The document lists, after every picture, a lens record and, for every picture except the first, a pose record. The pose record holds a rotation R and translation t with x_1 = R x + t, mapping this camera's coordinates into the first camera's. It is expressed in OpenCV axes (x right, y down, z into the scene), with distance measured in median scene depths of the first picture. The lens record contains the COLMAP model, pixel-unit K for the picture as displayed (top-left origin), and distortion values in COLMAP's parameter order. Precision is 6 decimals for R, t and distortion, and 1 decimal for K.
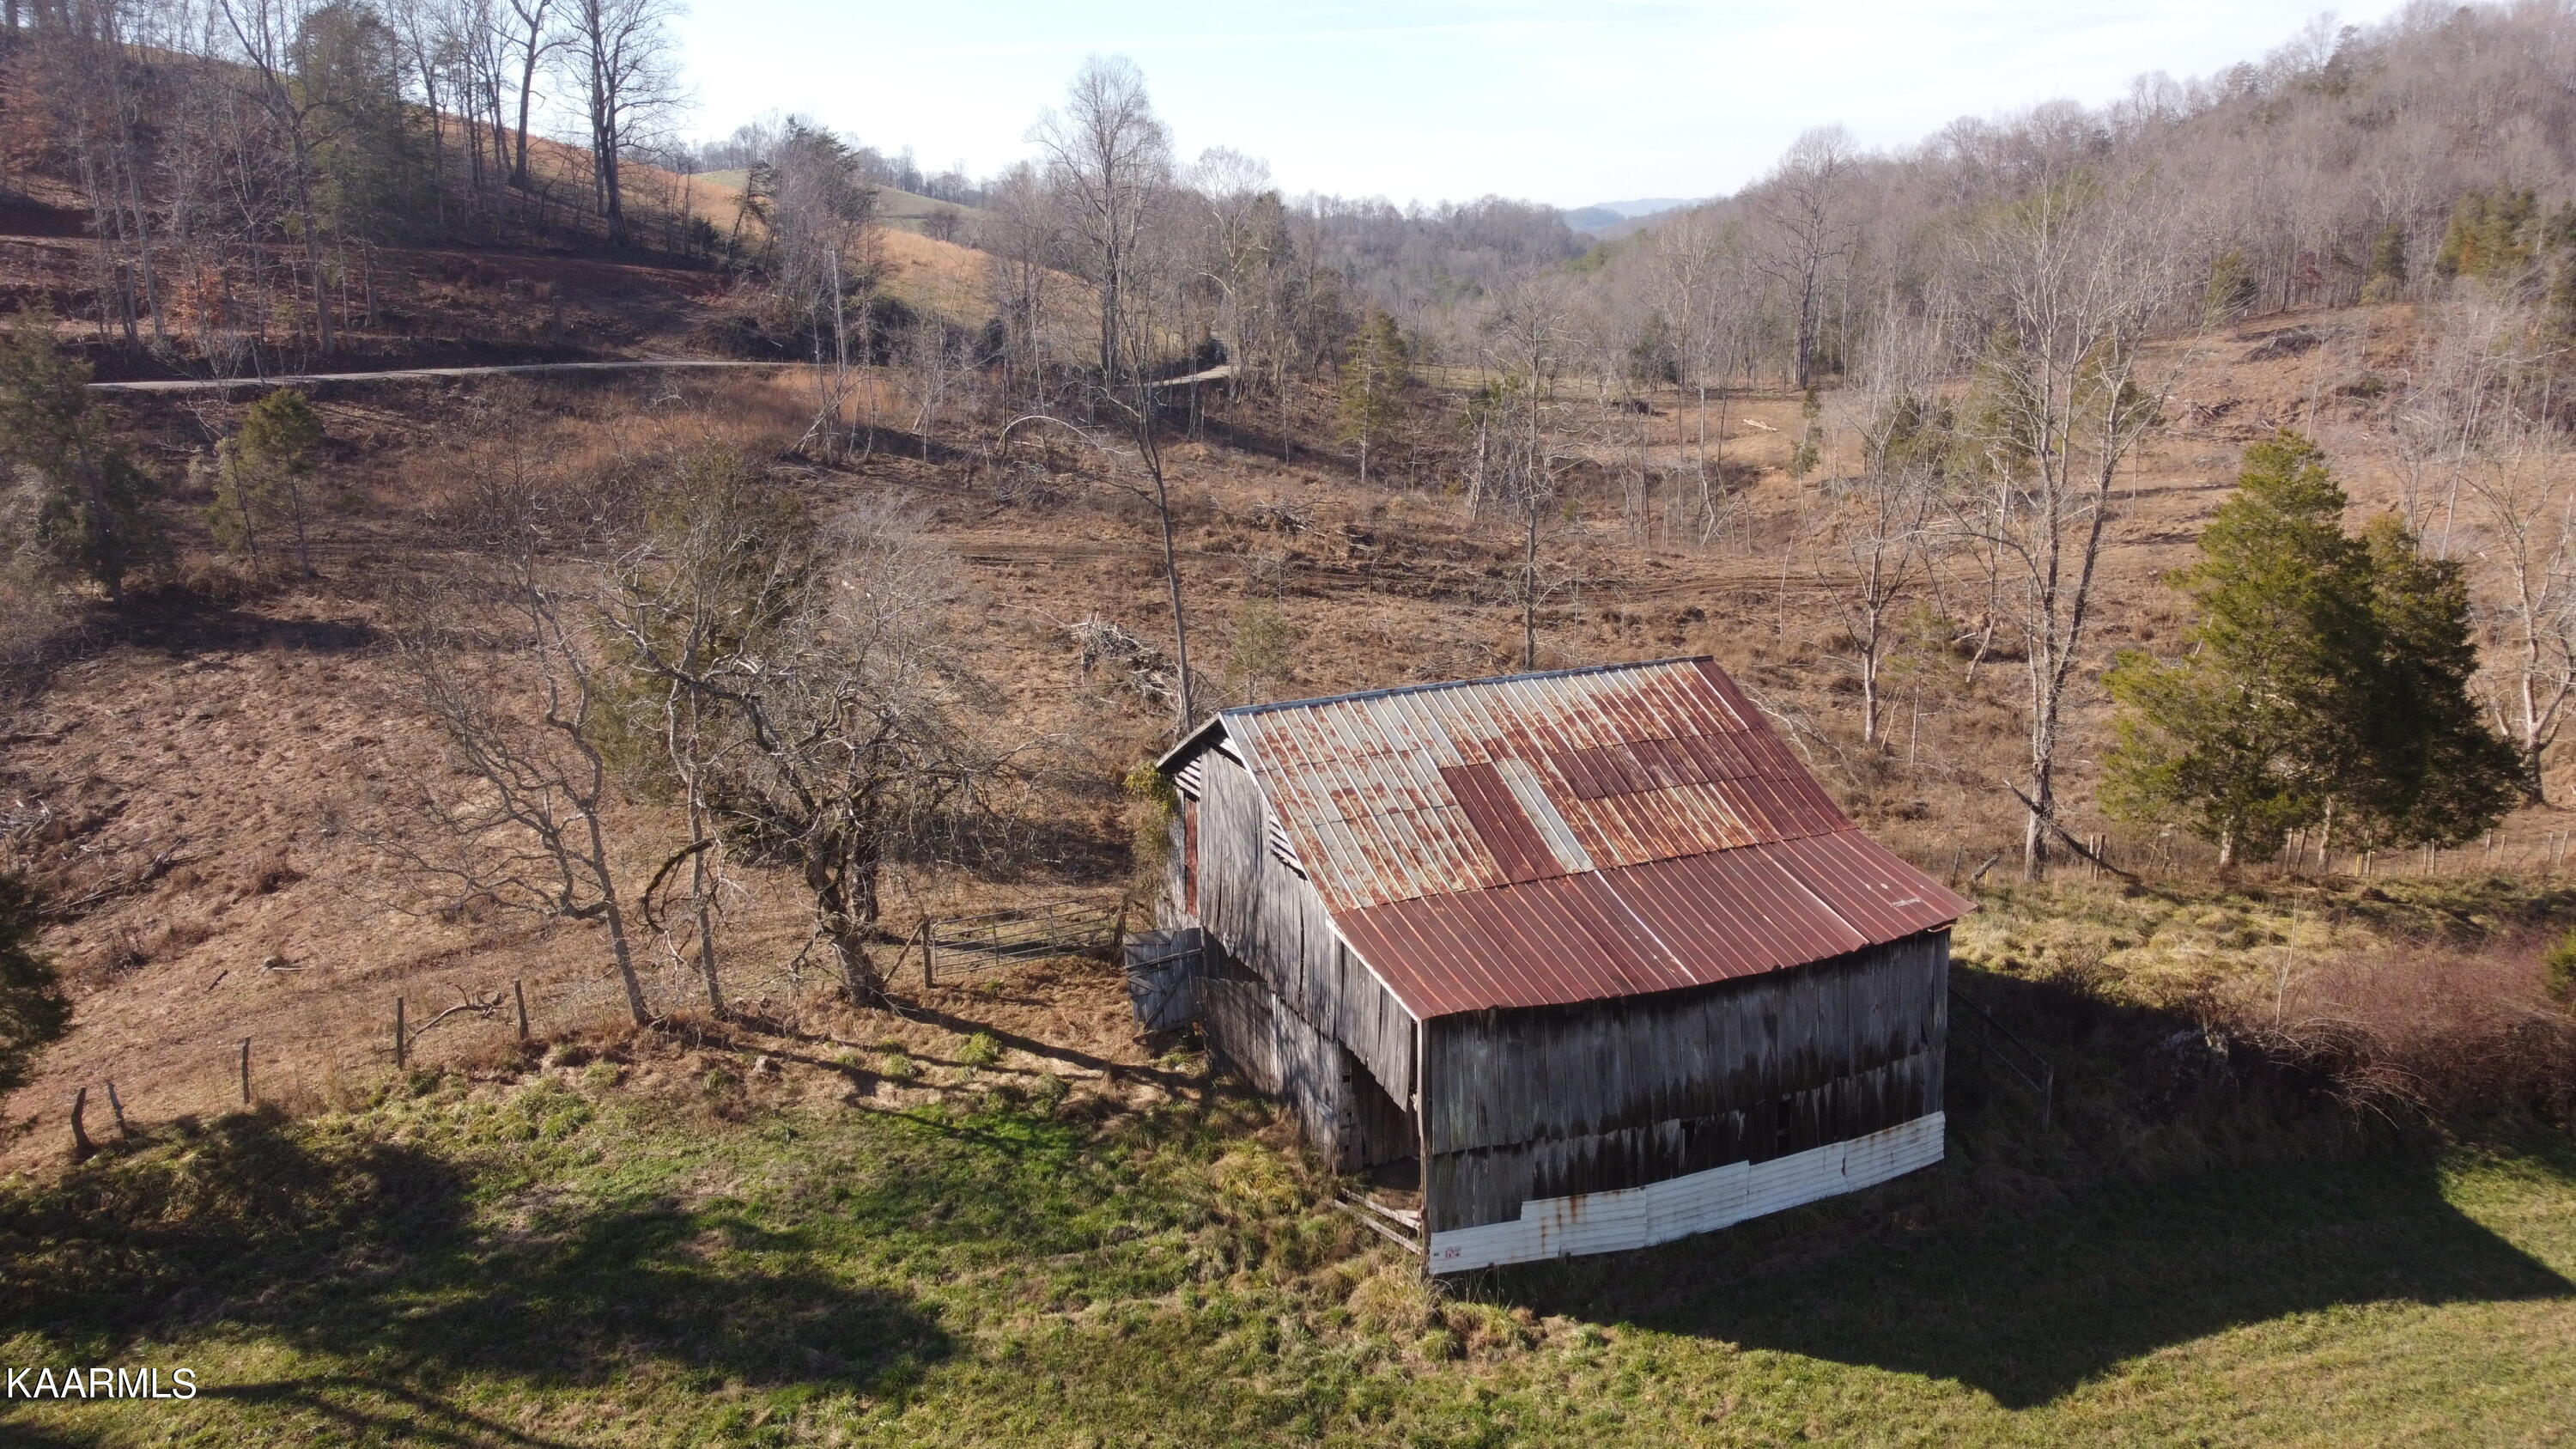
lens RADIAL K [[1948.1, 0, 1277.6], [0, 1948.1, 720.4], [0, 0, 1]] dist [0.006365, -0.014581]
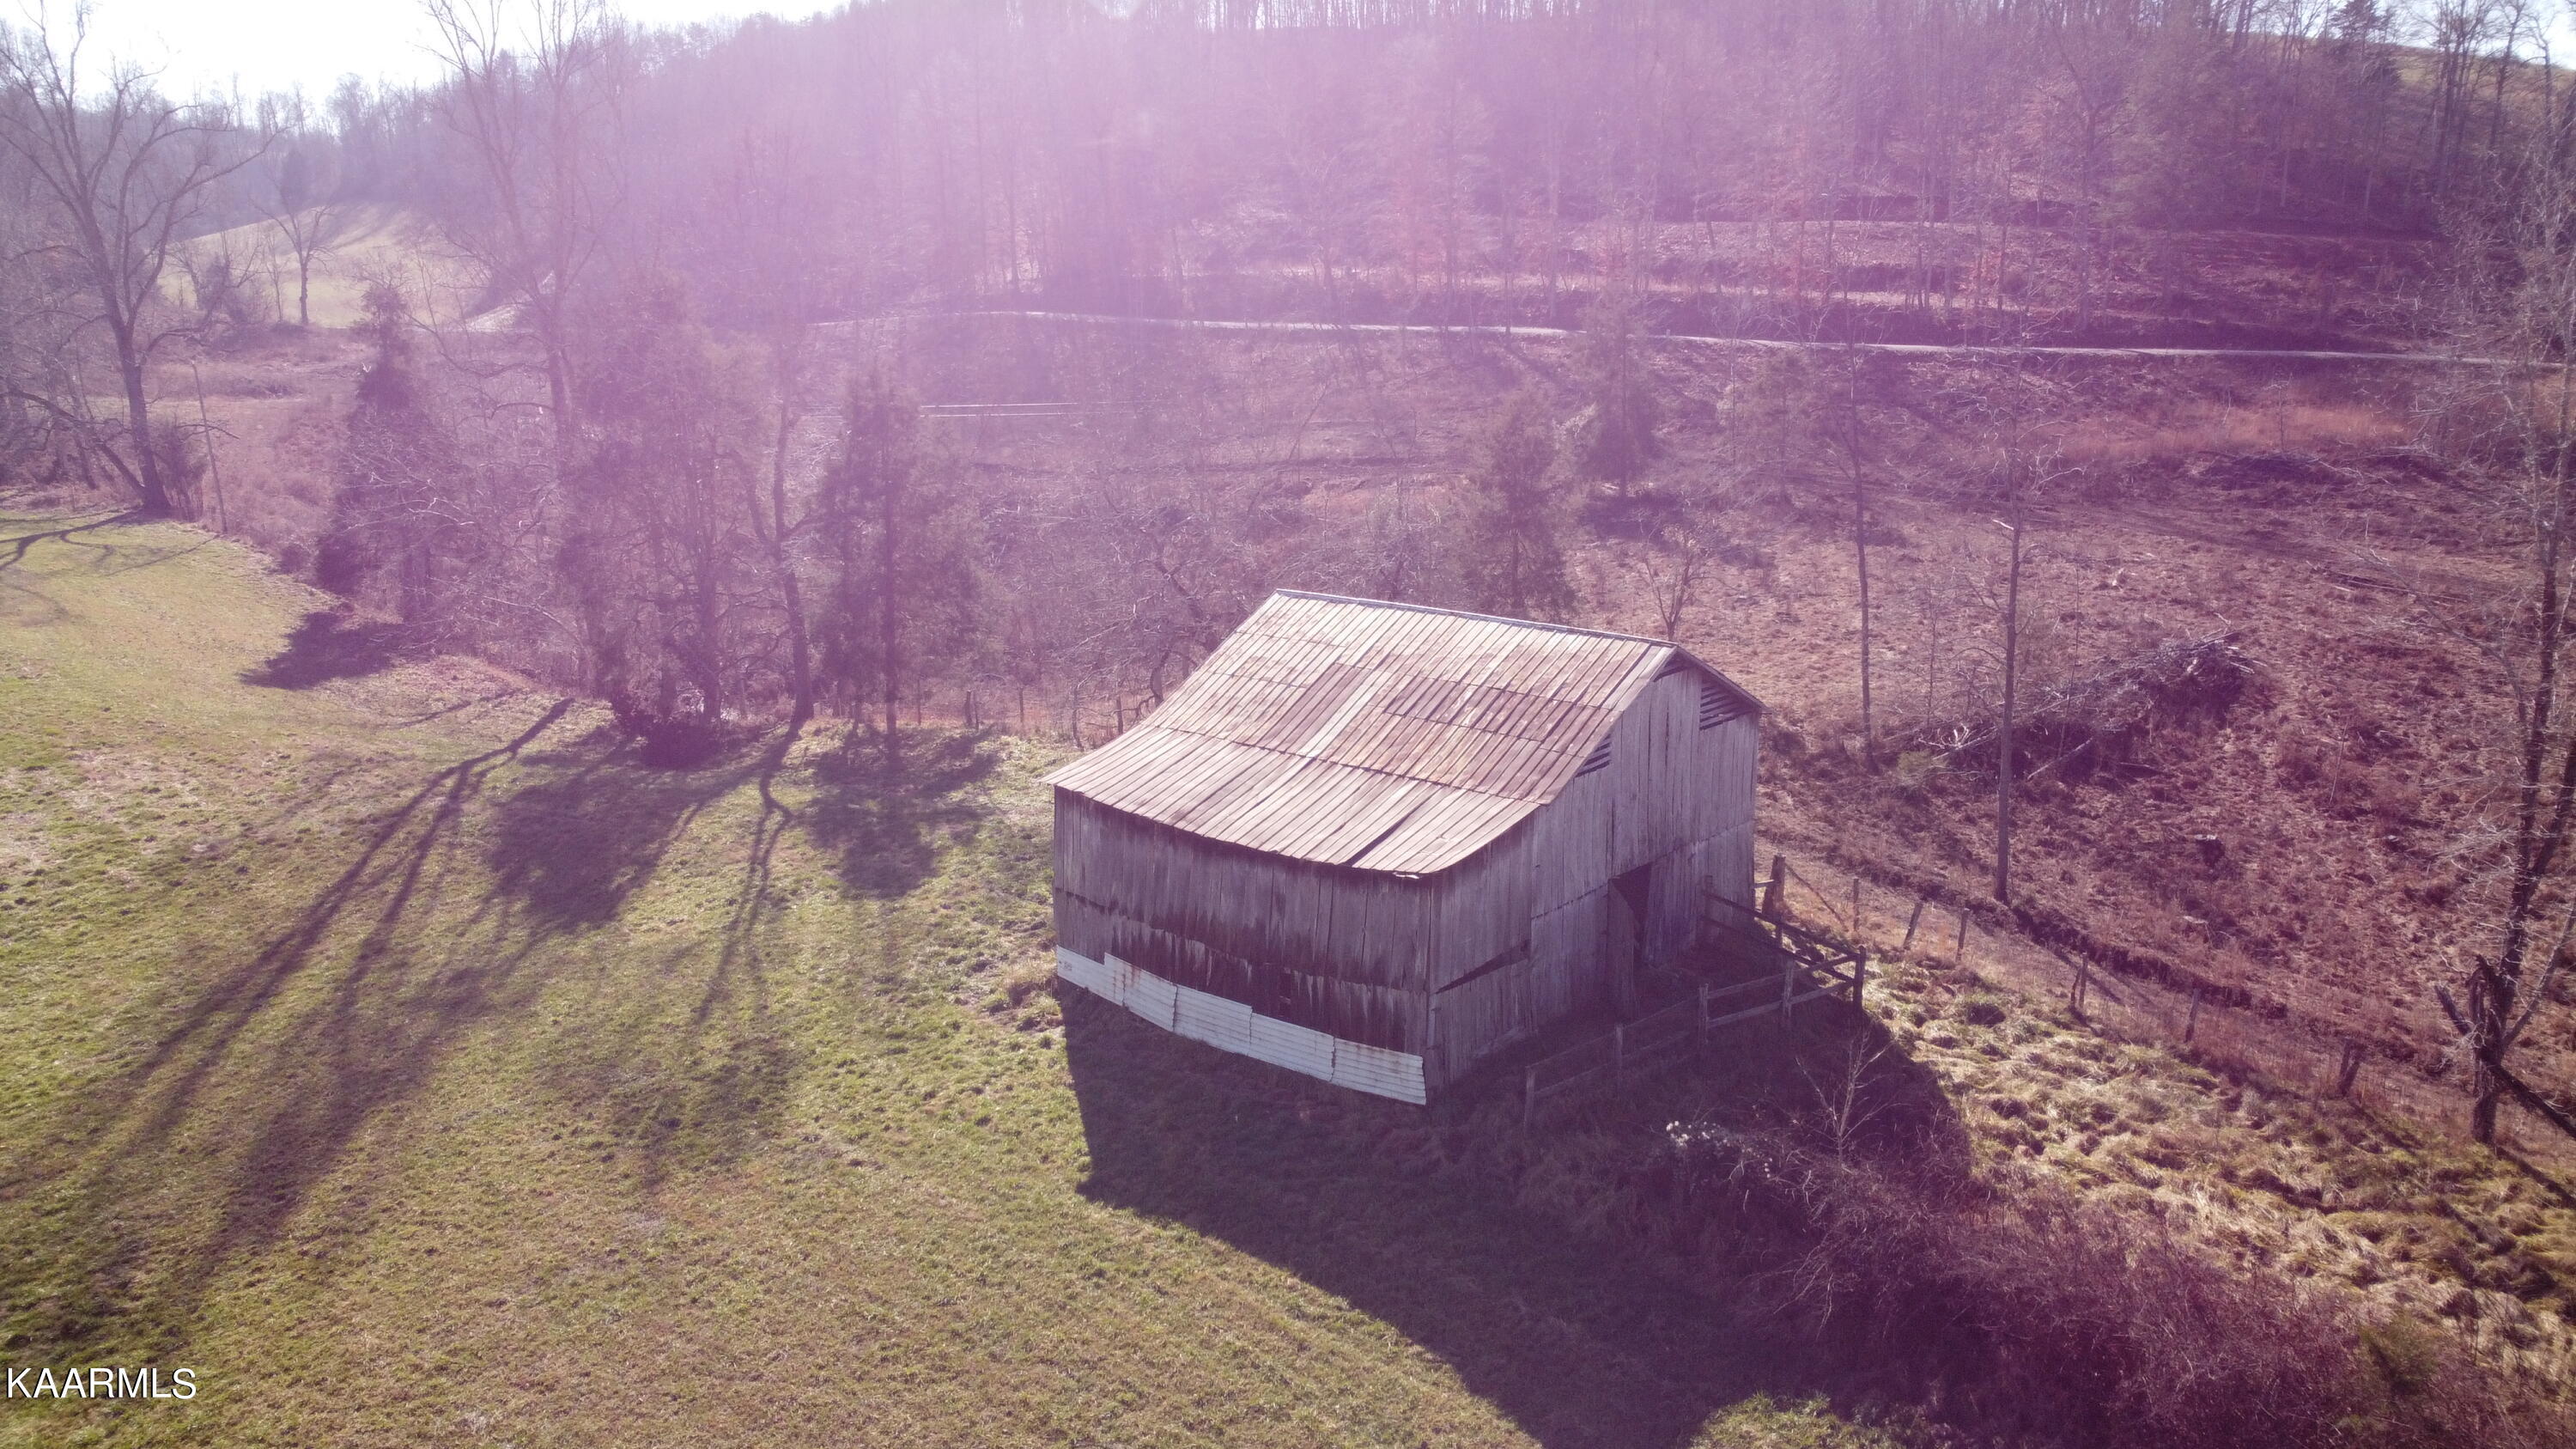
lens RADIAL K [[1948.1, 0, 1279.3], [0, 1948.1, 726.3], [0, 0, 1]] dist [0.006365, -0.014581]
pose [[0.433237, 0.219577, -0.874123, 1.056351], [-0.210318, 0.967723, 0.138850, -0.091661], [0.876397, 0.123689, 0.465435, 0.372350]]
